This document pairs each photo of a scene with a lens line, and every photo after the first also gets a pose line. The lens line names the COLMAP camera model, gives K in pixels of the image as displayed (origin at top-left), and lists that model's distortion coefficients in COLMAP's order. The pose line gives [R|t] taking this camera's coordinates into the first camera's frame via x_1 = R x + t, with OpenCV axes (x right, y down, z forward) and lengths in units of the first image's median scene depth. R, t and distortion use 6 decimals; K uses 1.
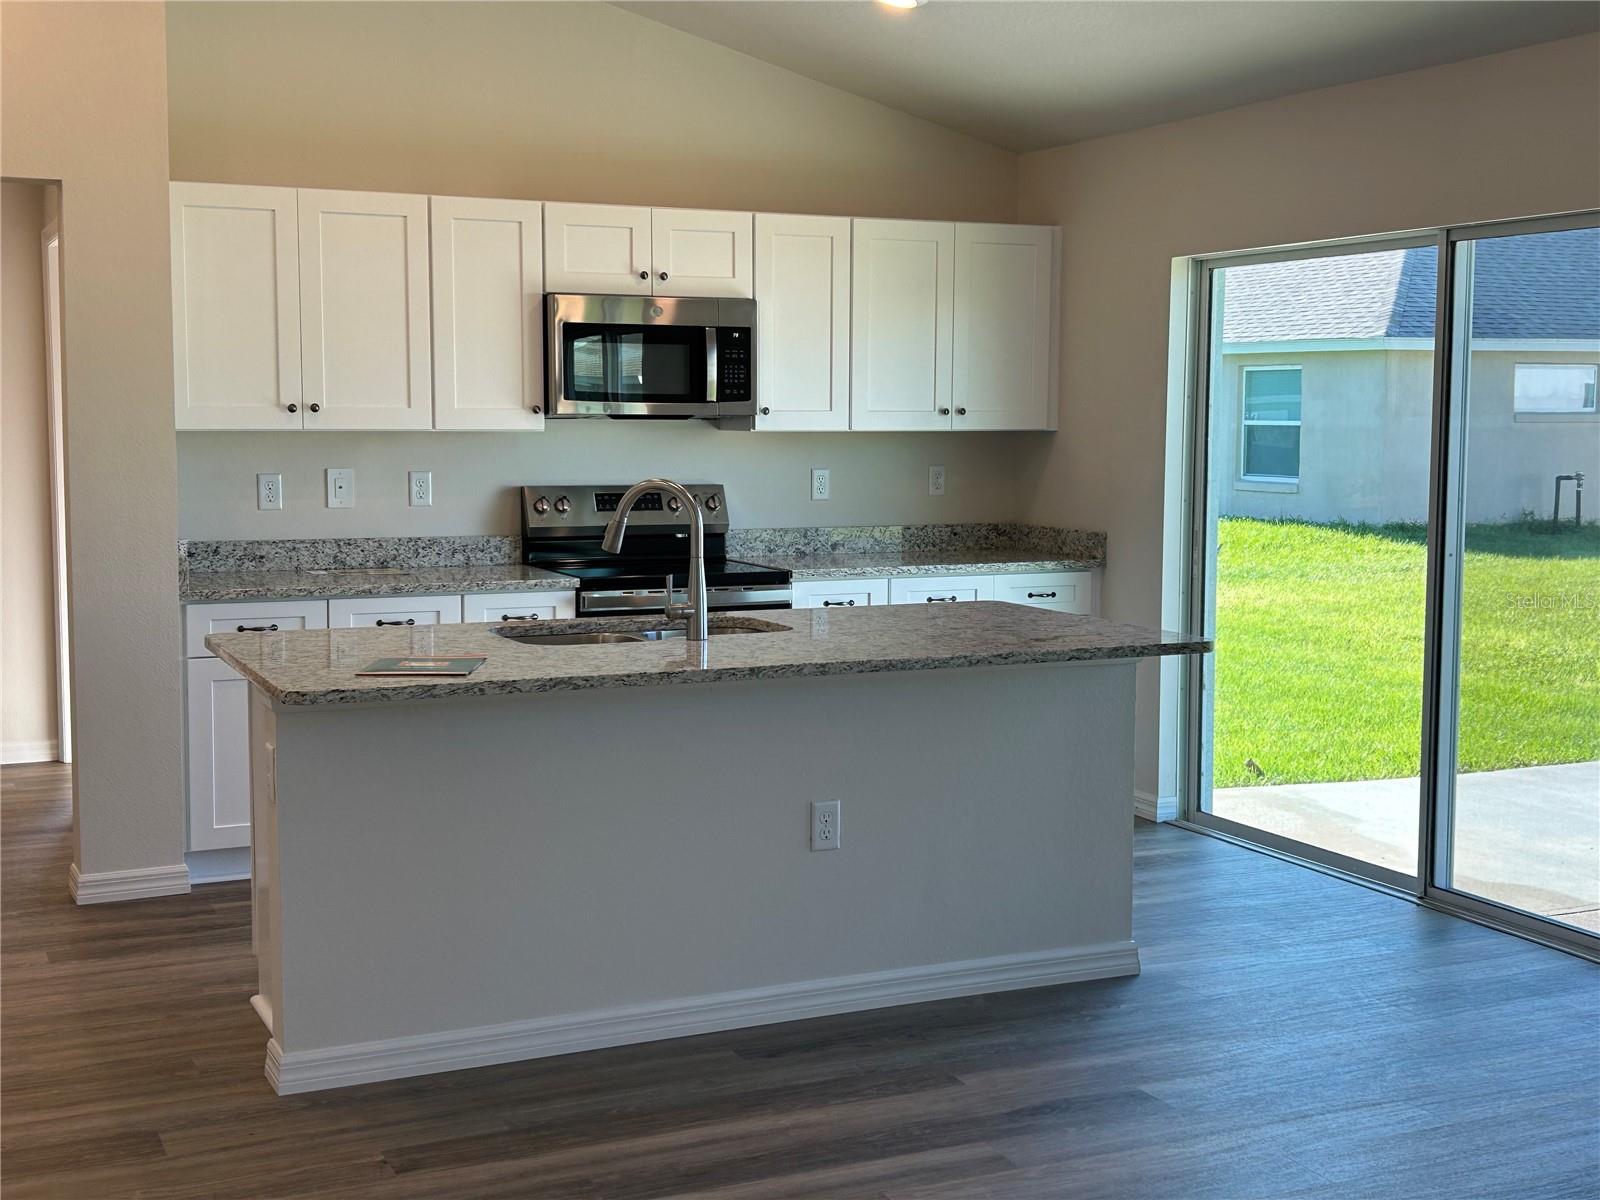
lens RADIAL K [[1972.8, 0, 800.0], [0, 1972.8, 600.0], [0, 0, 1]] dist [0.025006, 0.033038]
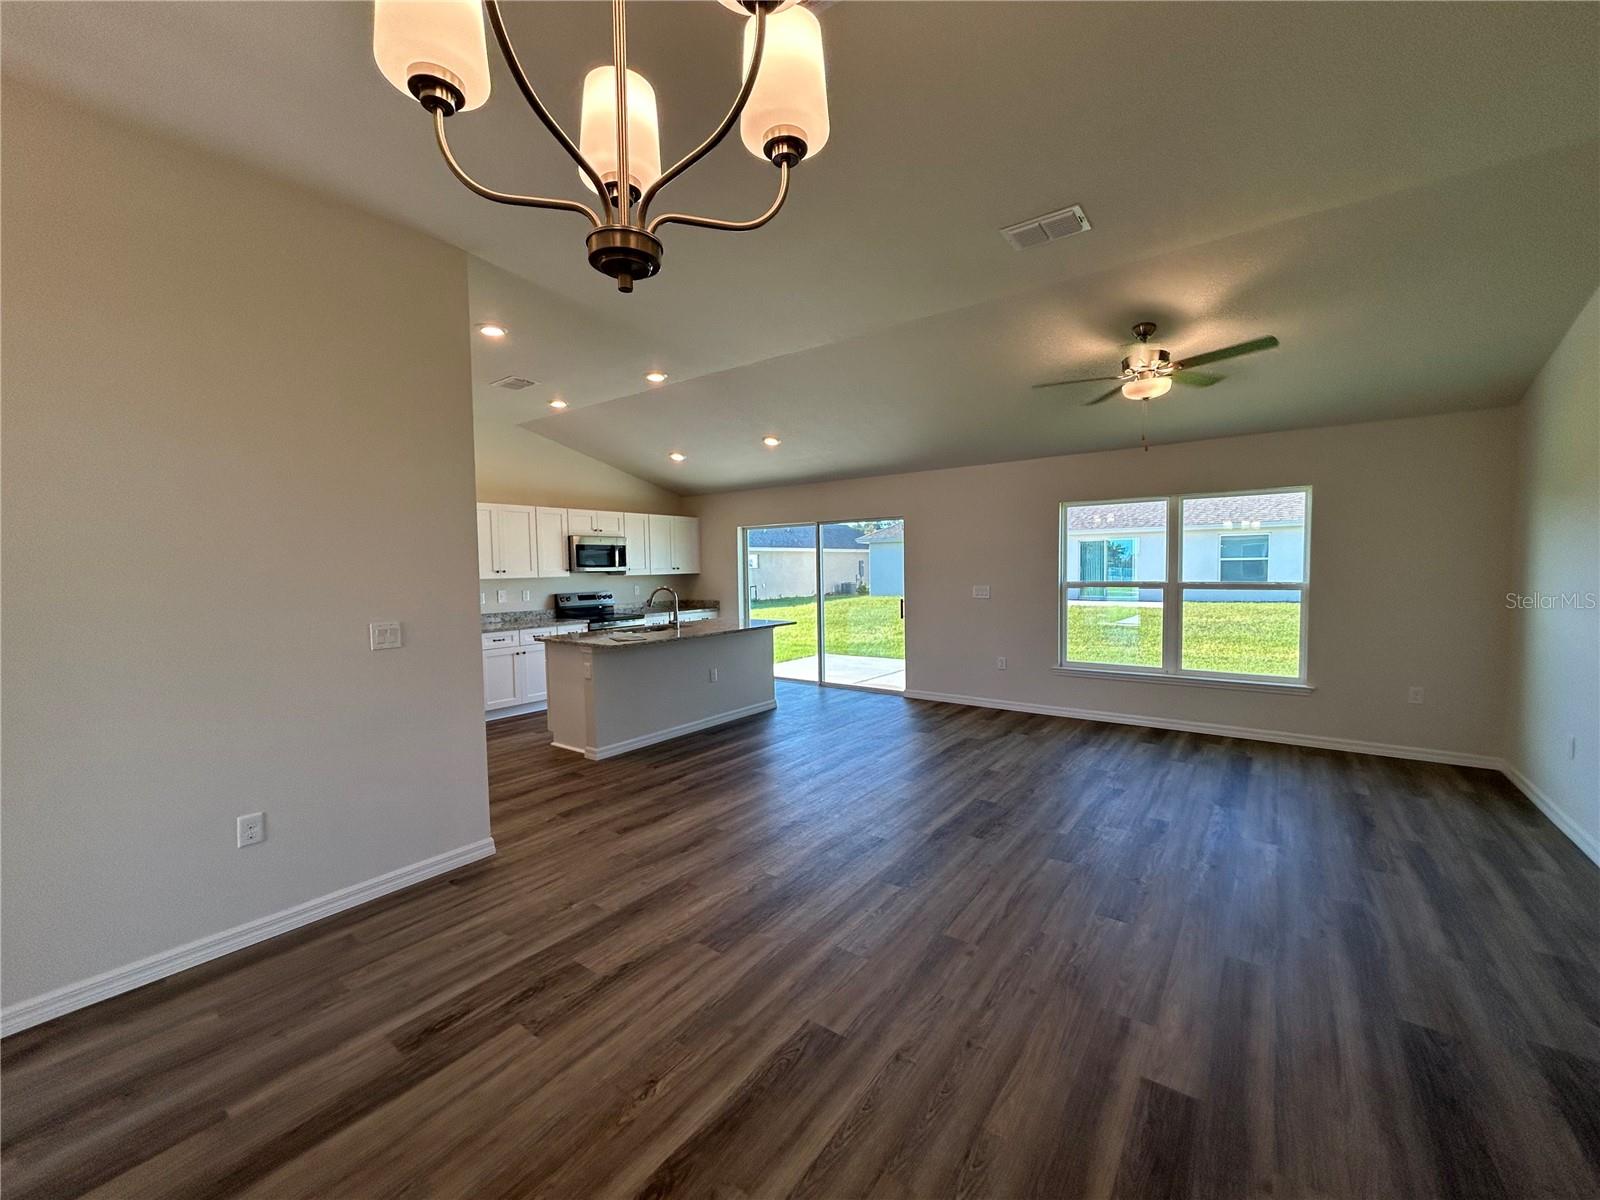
lens RADIAL K [[650.4, 0, 800.0], [0, 650.4, 600.0], [0, 0, 1]] dist [0.003840, 0.000452]
pose [[0.882729, -0.043690, 0.467846, -0.301169], [0.065121, 0.997435, -0.029724, 0.011273], [-0.465347, 0.056705, 0.883310, -0.147928]]
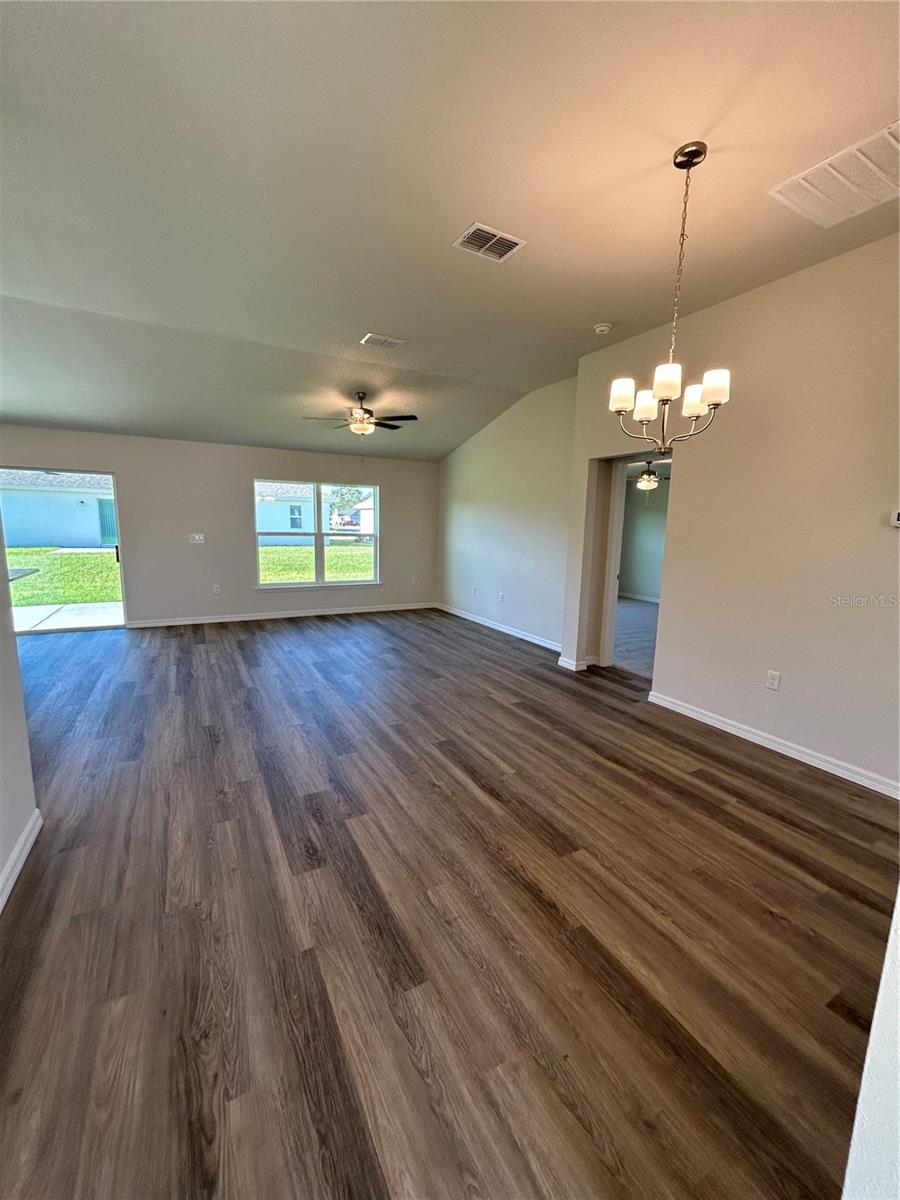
lens RADIAL K [[487.8, 0, 450.0], [0, 487.8, 600.0], [0, 0, 1]] dist [0.003840, 0.000452]
pose [[-0.072324, -0.158767, 0.984663, -0.635278], [0.073334, 0.983730, 0.164003, -0.015770], [-0.994681, 0.084071, -0.059505, 0.155140]]
